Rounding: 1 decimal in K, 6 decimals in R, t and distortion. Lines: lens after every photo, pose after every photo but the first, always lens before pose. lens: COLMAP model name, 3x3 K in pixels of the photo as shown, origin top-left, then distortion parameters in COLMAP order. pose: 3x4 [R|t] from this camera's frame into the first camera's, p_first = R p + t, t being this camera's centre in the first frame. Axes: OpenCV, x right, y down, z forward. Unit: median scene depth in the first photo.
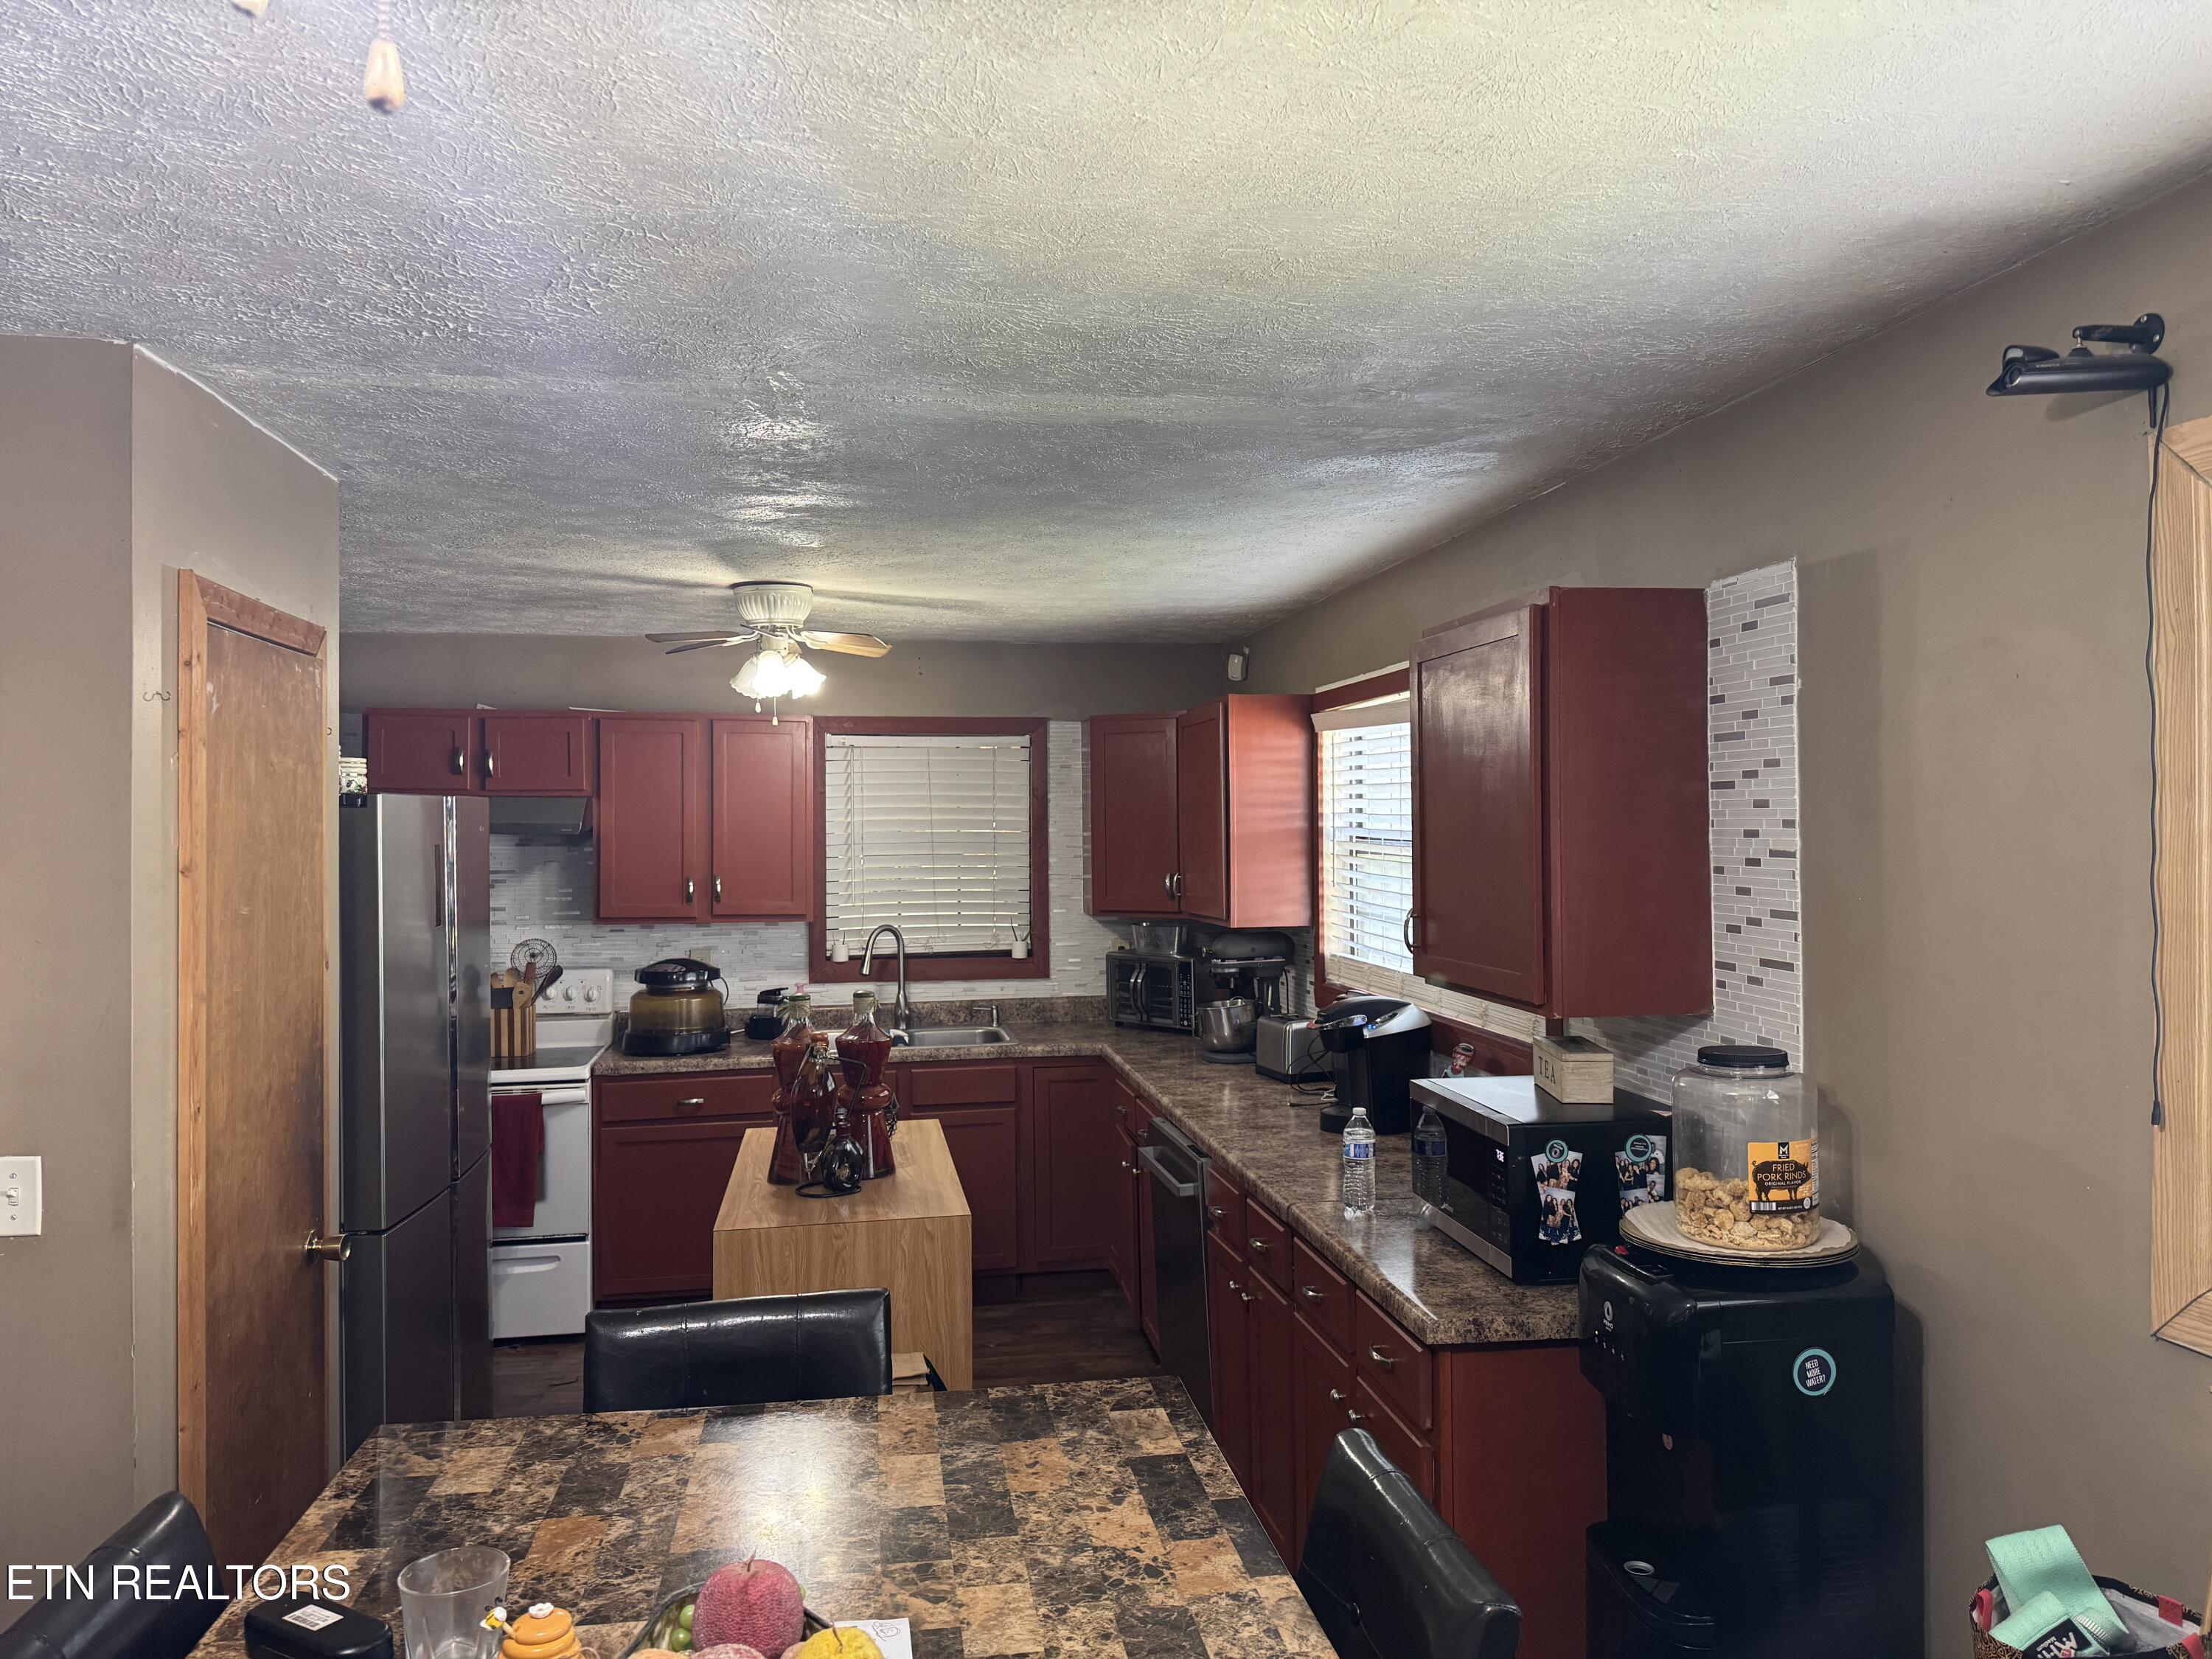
lens RADIAL K [[1539.4, 0, 1092.9], [0, 1539.4, 802.8], [0, 0, 1]] dist [0.064463, -0.082886]
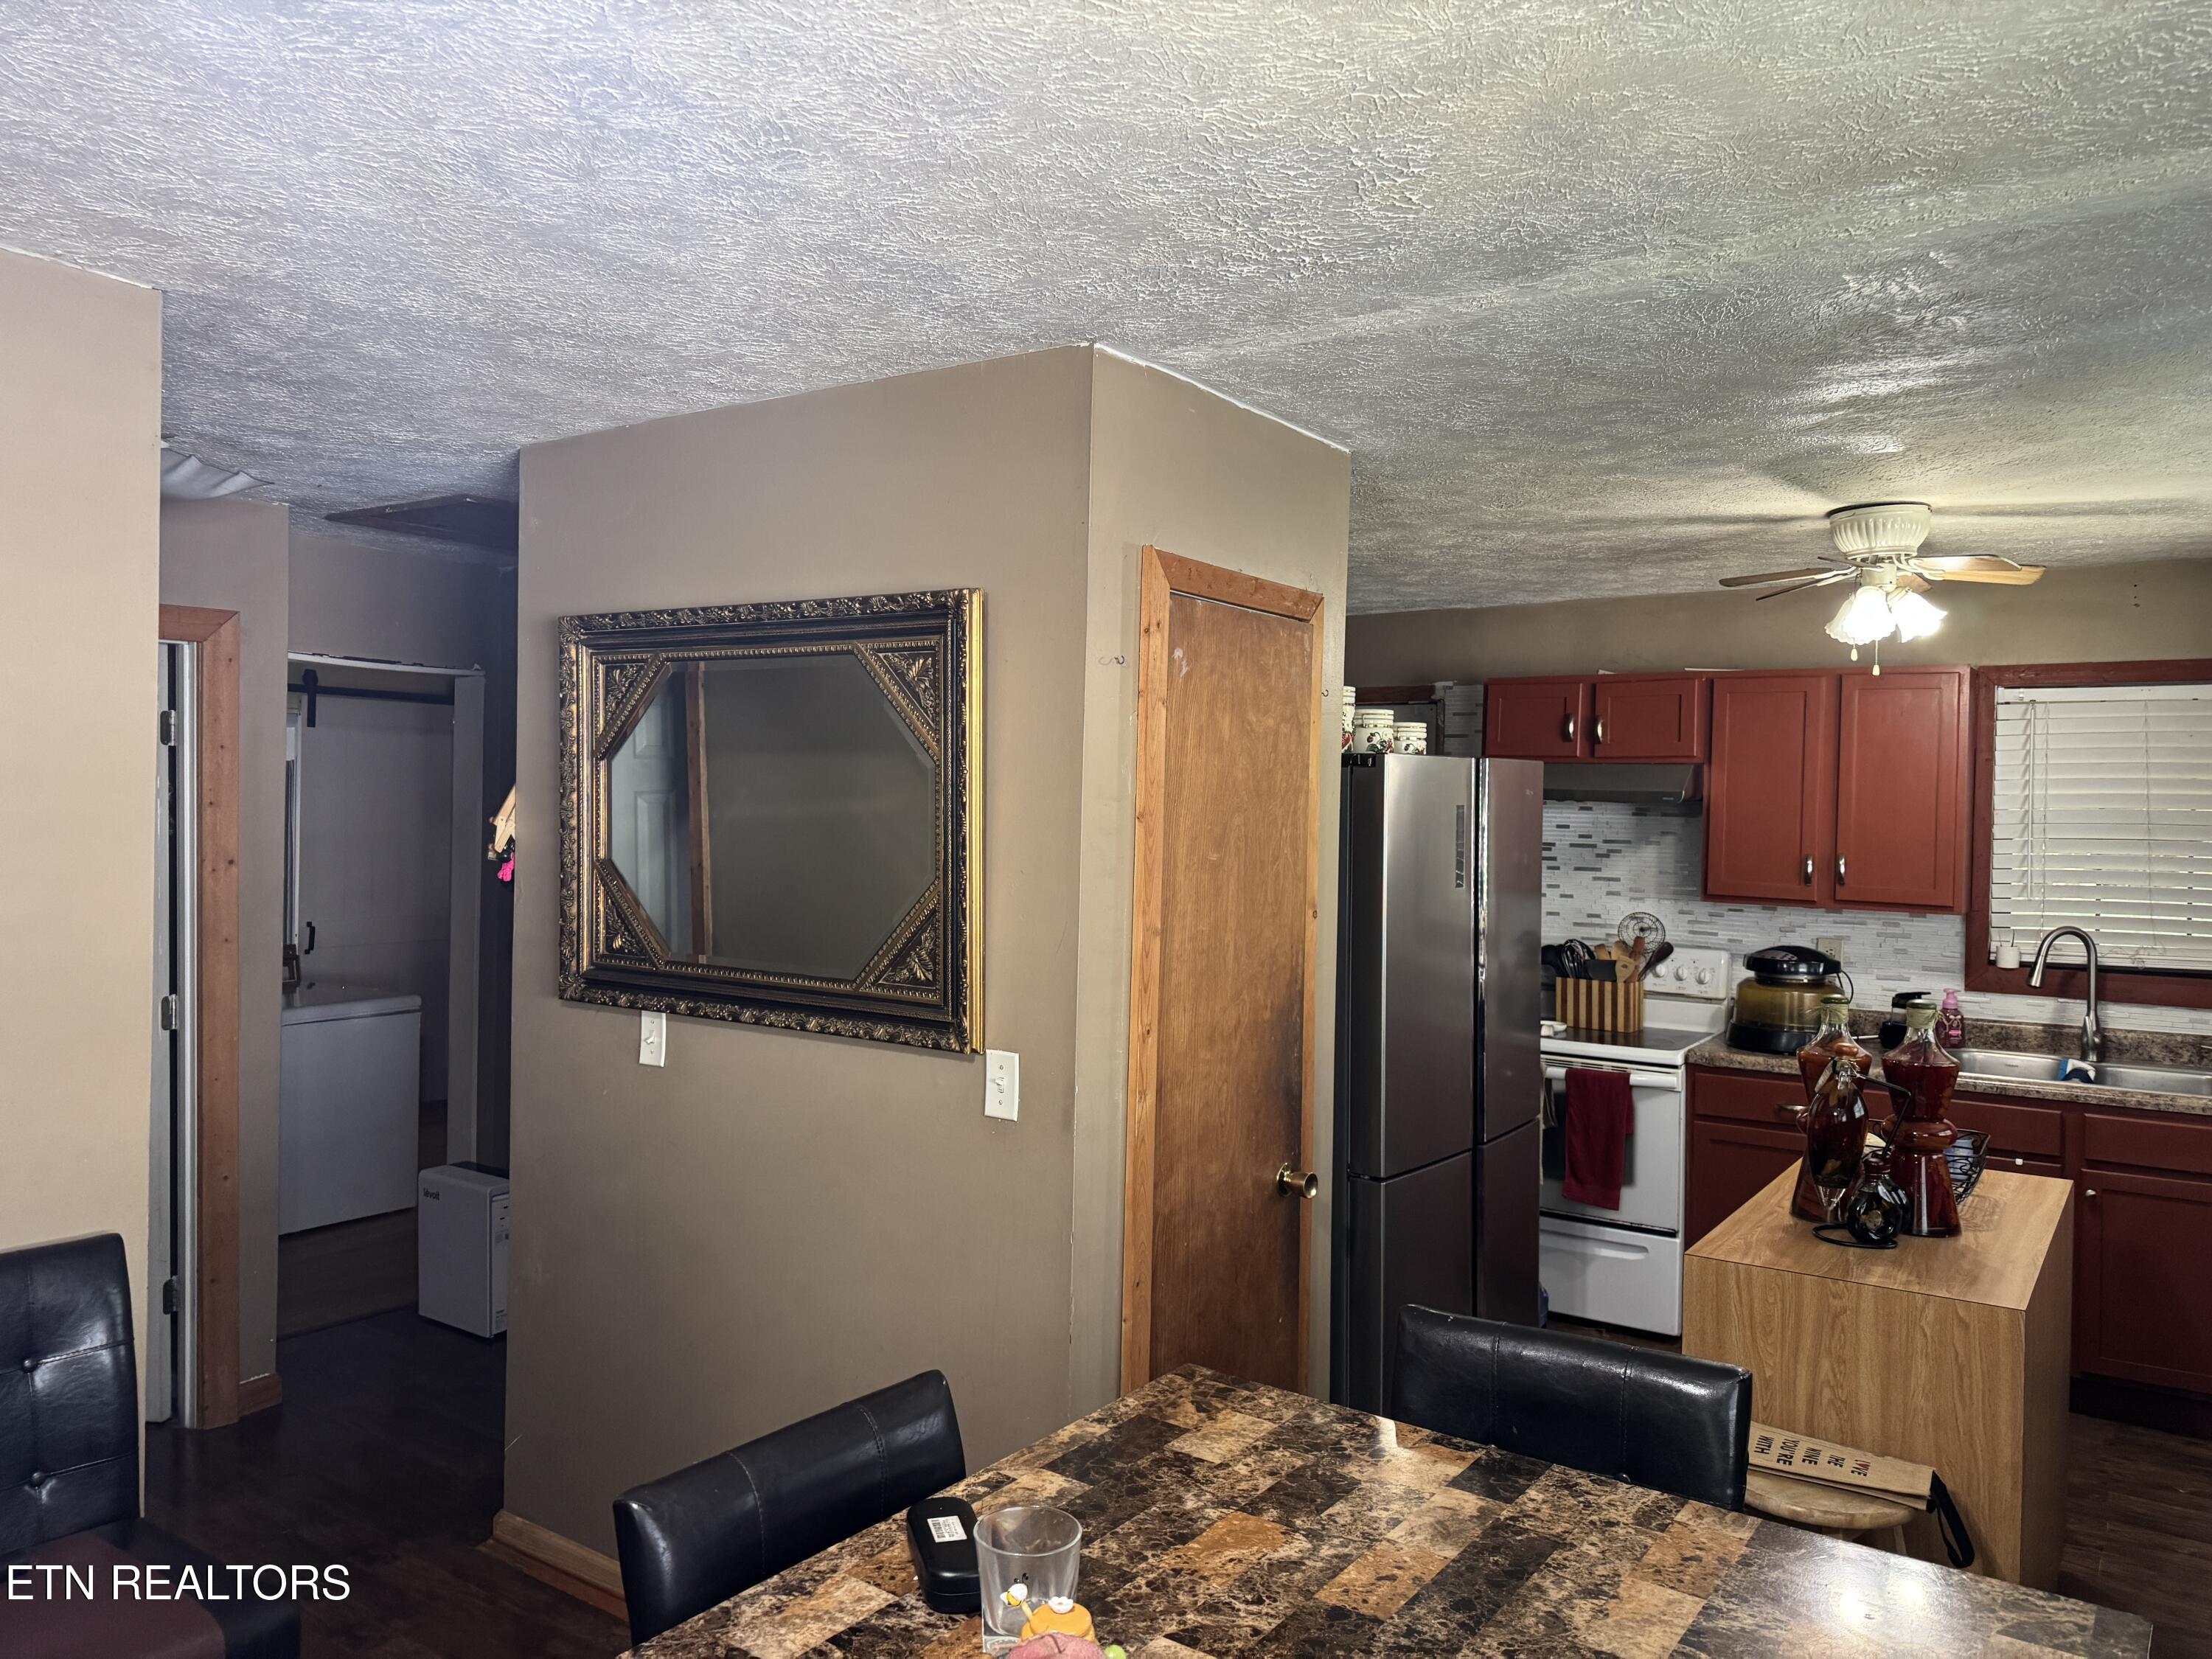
lens RADIAL K [[1539.4, 0, 1089.1], [0, 1539.4, 801.9], [0, 0, 1]] dist [0.064463, -0.082886]
pose [[0.715254, 0.018434, -0.698621, 0.119795], [-0.008794, 0.999810, 0.017378, 0.011056], [0.698809, -0.006285, 0.715280, 0.145910]]
